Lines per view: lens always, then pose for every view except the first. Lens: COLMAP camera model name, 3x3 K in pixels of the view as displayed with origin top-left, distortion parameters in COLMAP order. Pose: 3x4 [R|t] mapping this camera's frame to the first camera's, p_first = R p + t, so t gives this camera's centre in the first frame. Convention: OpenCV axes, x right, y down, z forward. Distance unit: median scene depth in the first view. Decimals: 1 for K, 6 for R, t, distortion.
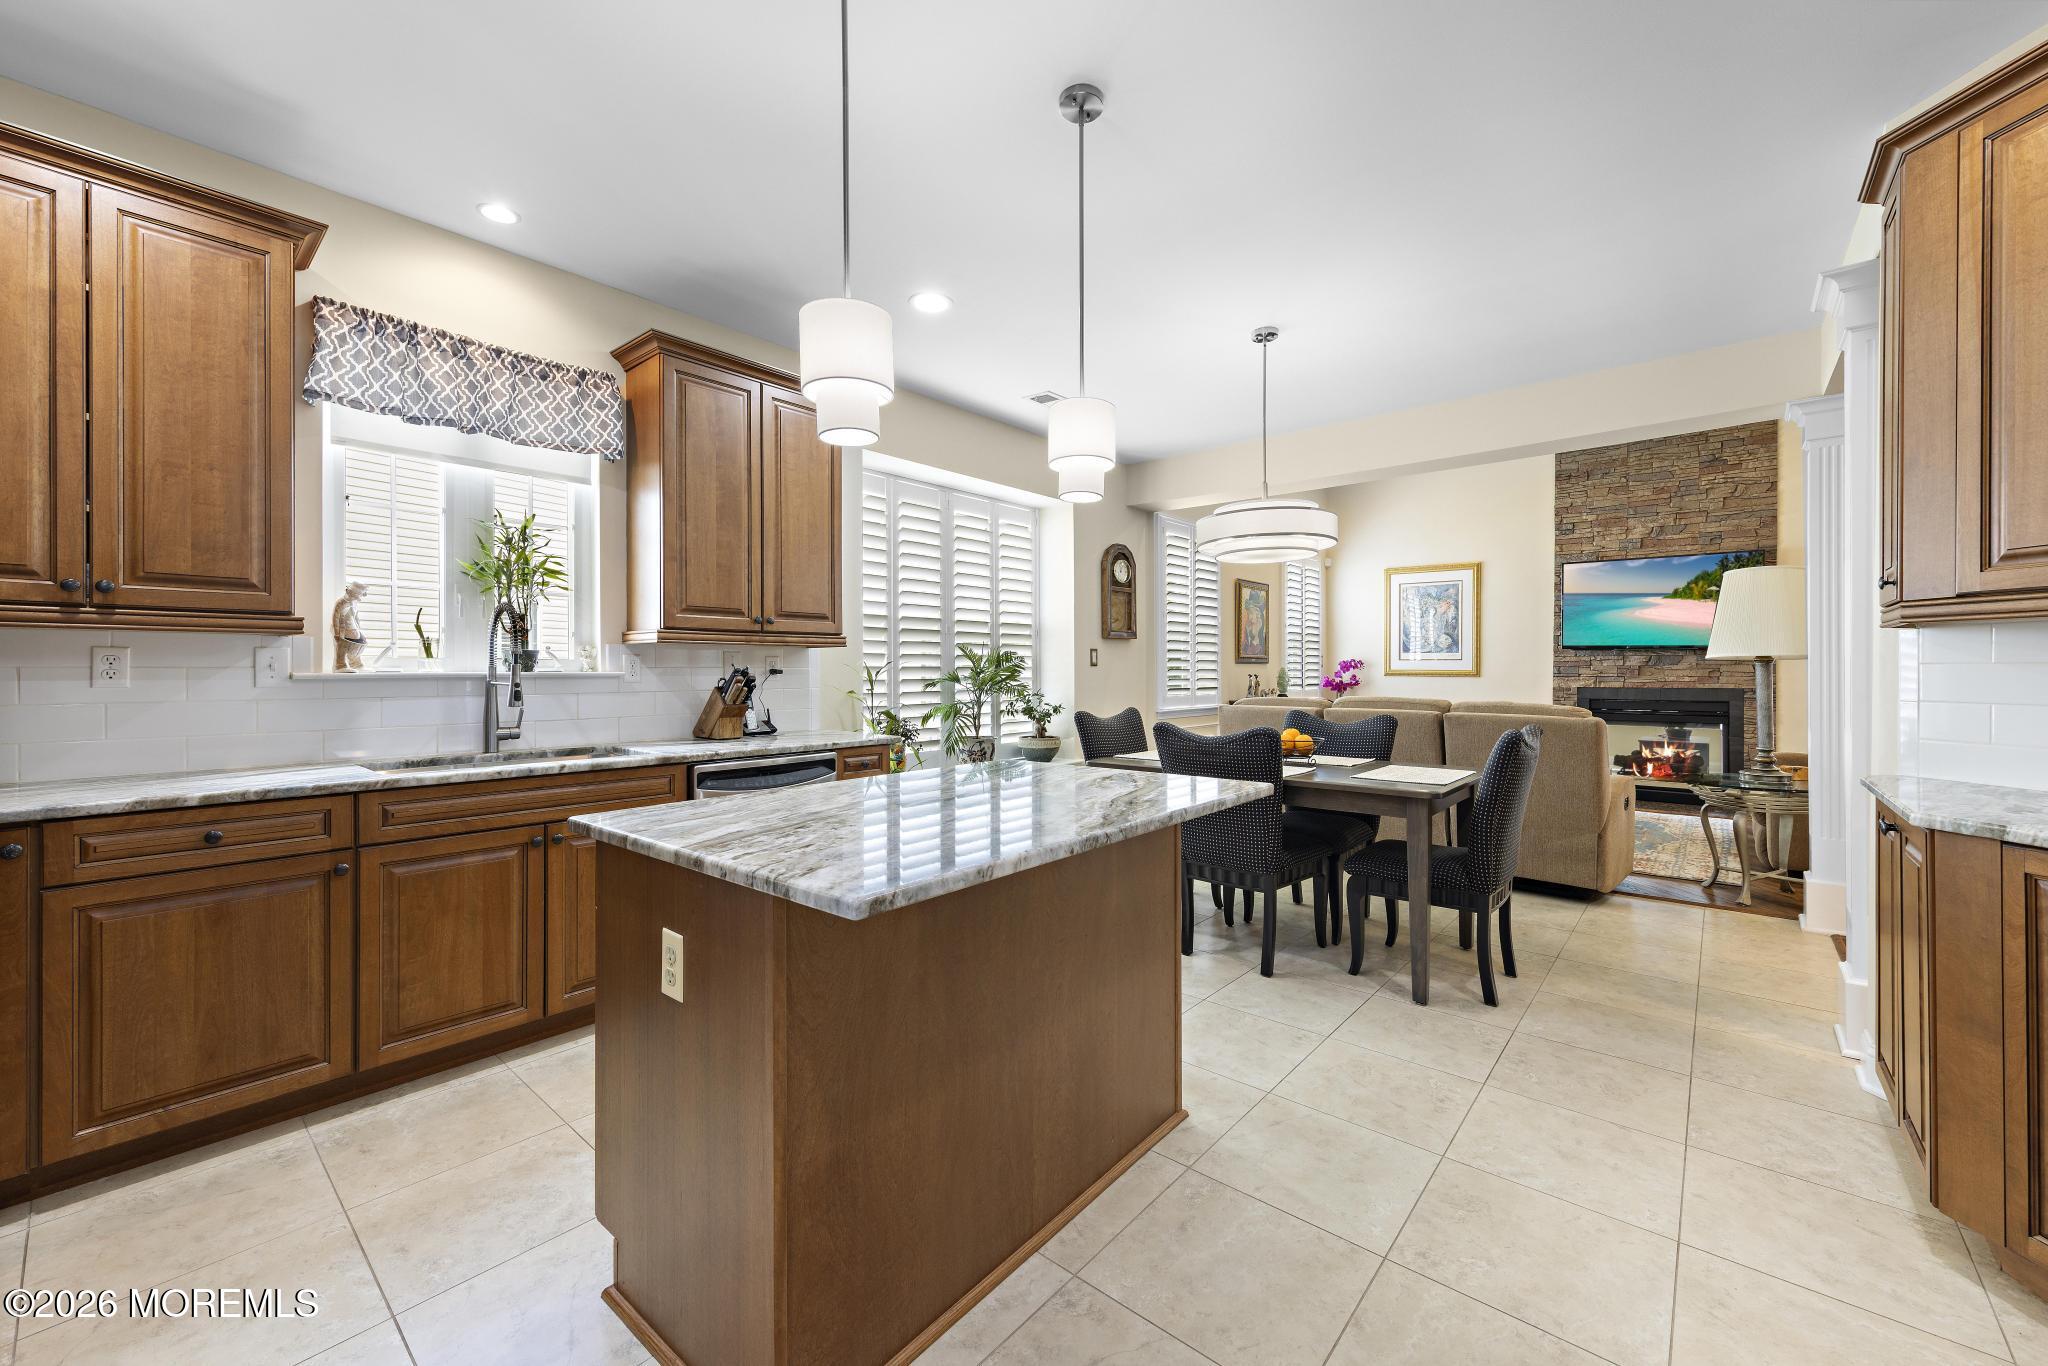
lens RADIAL K [[797.5, 0, 1019.7], [0, 797.5, 673.4], [0, 0, 1]] dist [-0.002210, 0.003799]
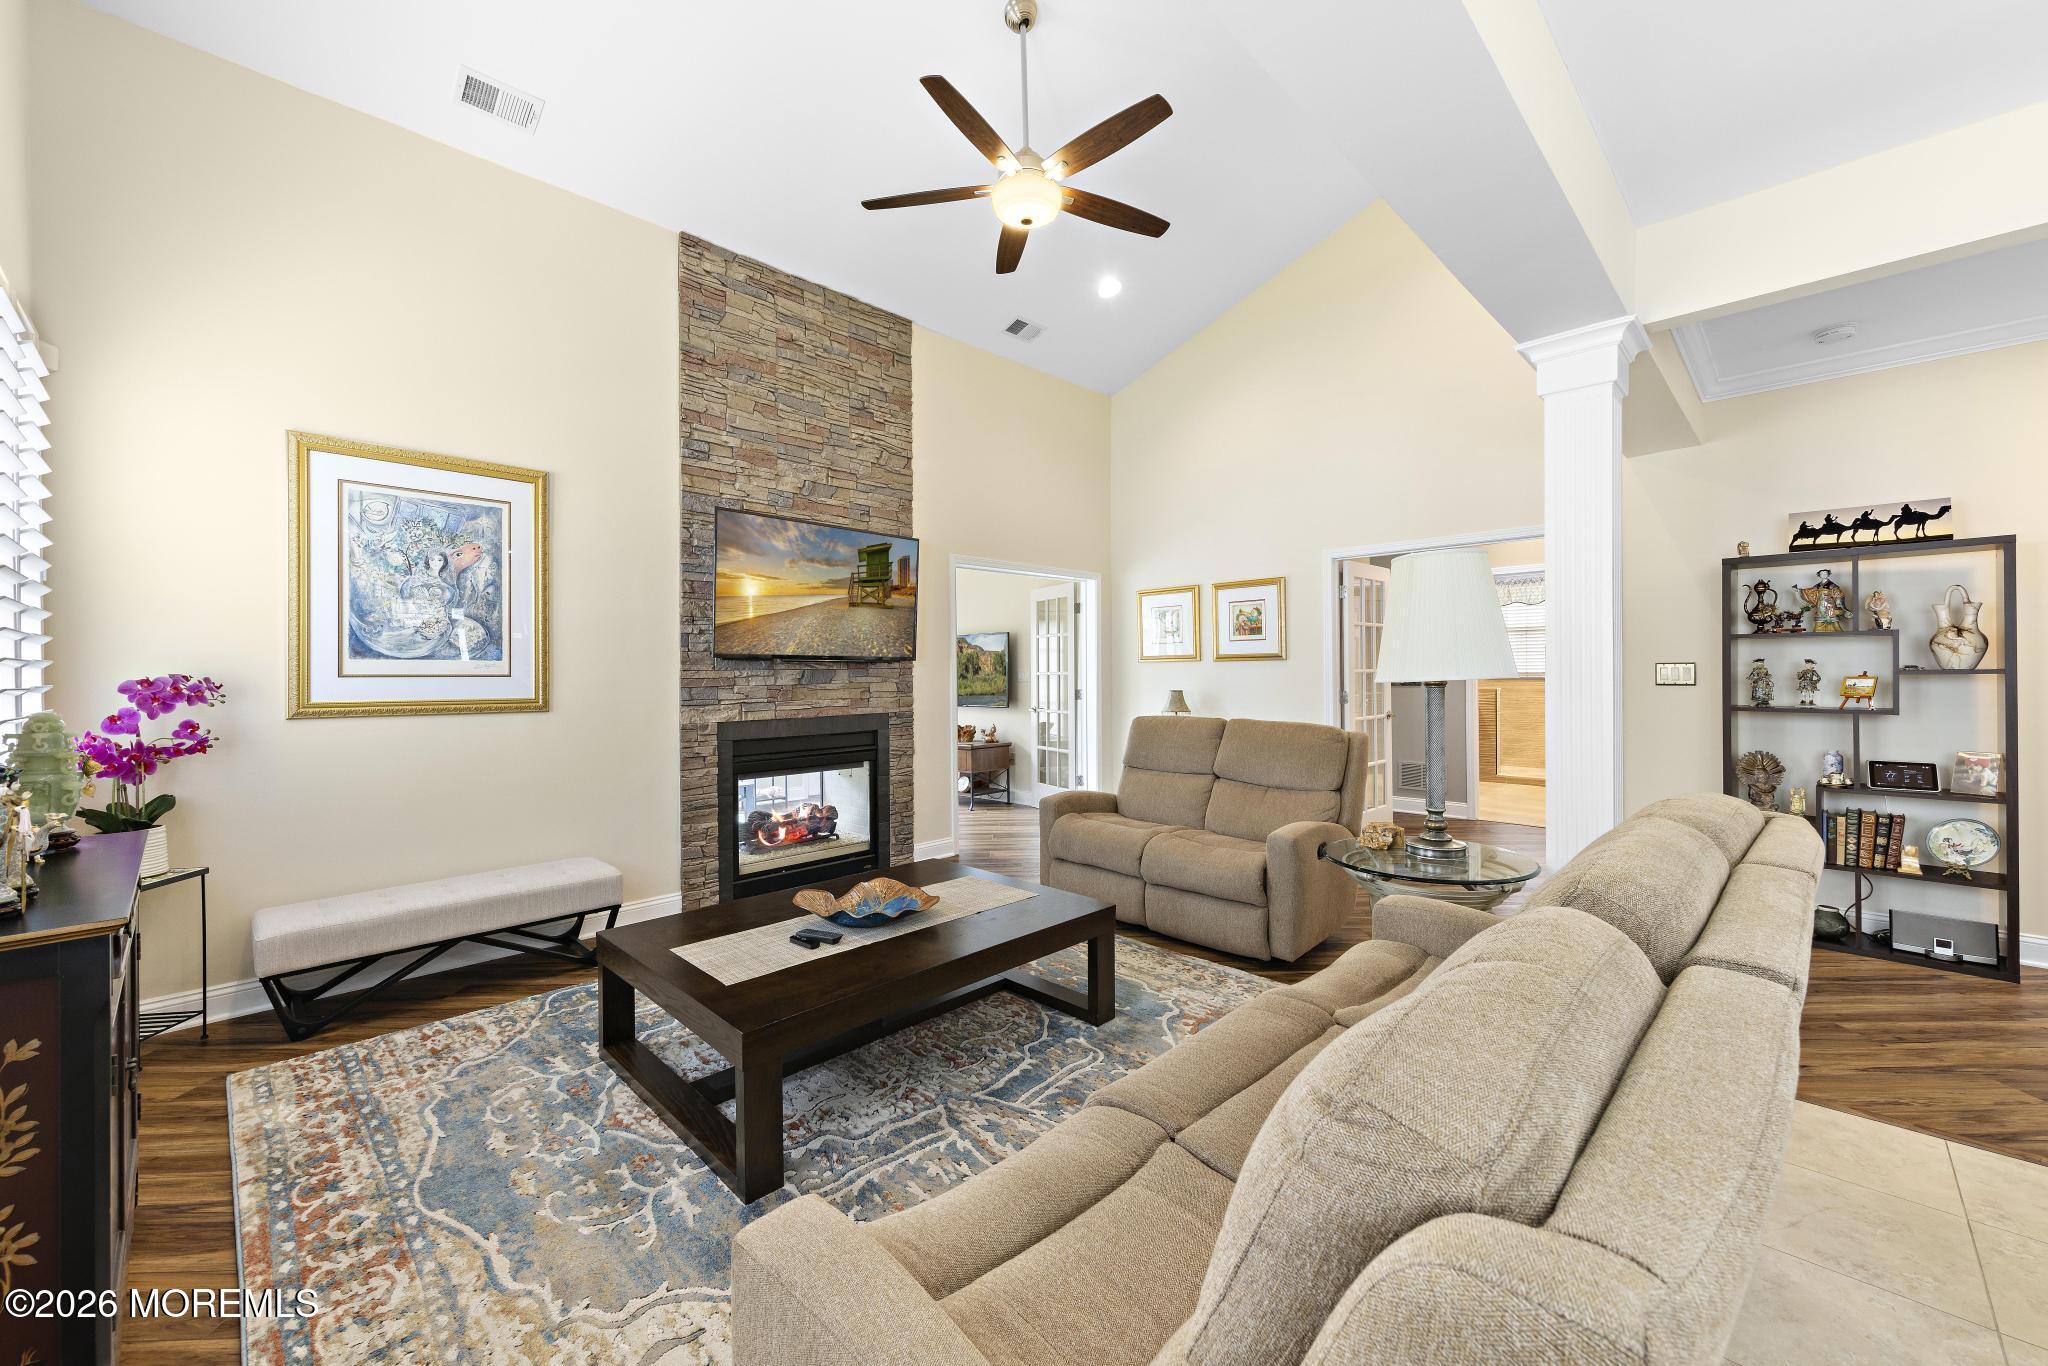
lens RADIAL K [[797.5, 0, 1036.9], [0, 797.5, 675.7], [0, 0, 1]] dist [-0.002210, 0.003799]
pose [[0.046326, -0.004975, 0.998914, 0.199274], [0.012586, 0.999911, 0.004396, -0.027948], [-0.998847, 0.012369, 0.046384, 1.226681]]
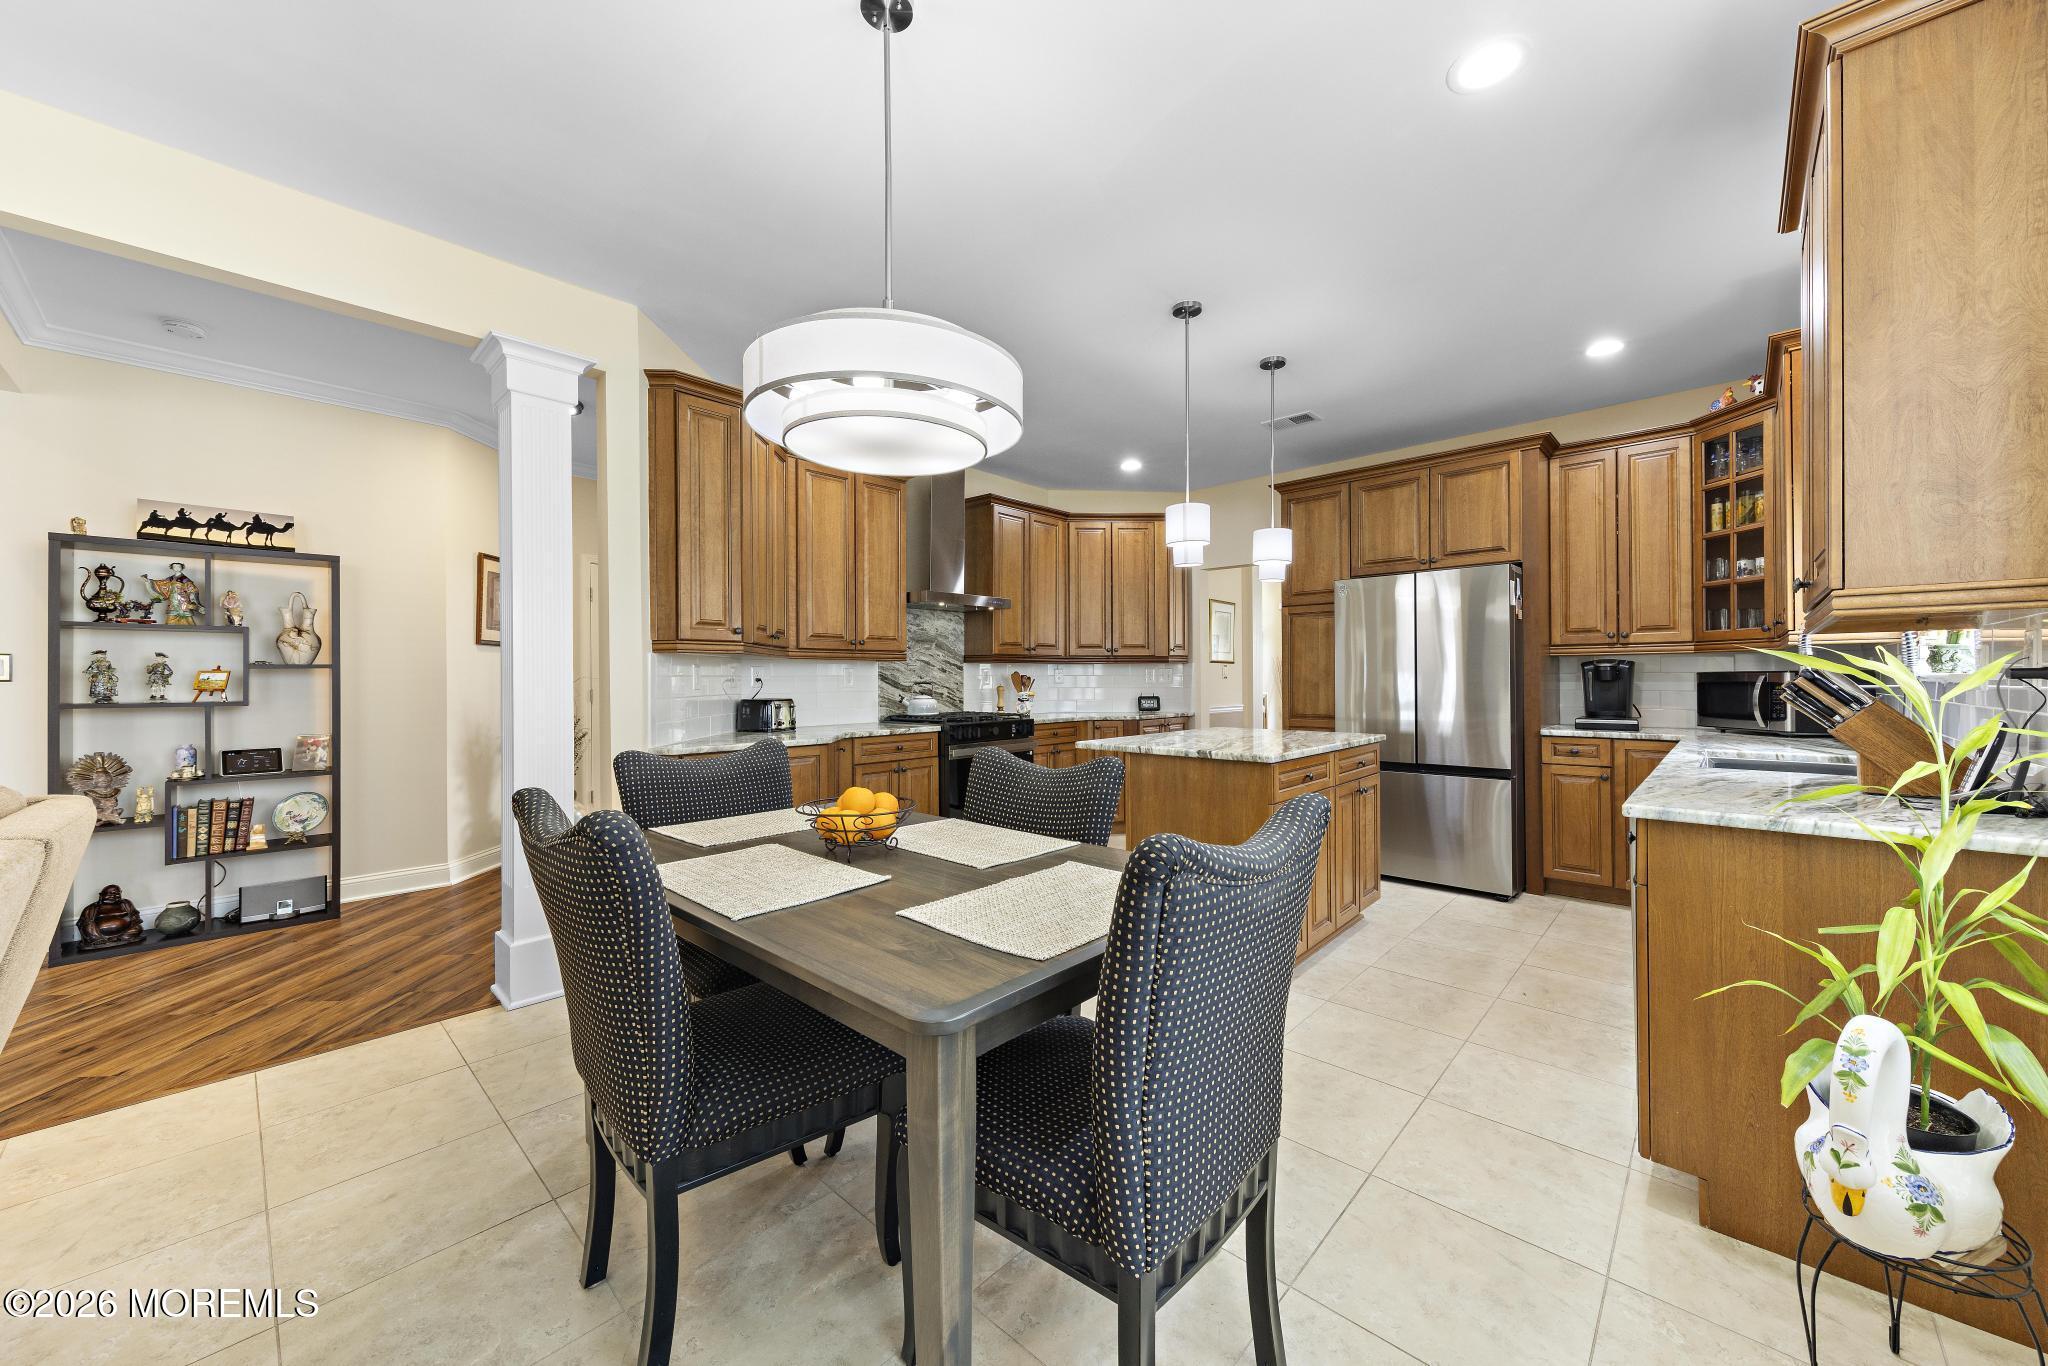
lens RADIAL K [[755.6, 0, 1019.4], [0, 755.6, 675.9], [0, 0, 1]] dist [0.003421, 0.000261]
pose [[-0.999363, 0.005440, 0.035269, 0.172343], [0.005473, 0.999985, 0.000863, -0.003516], [-0.035264, 0.001055, -0.999377, 1.197894]]
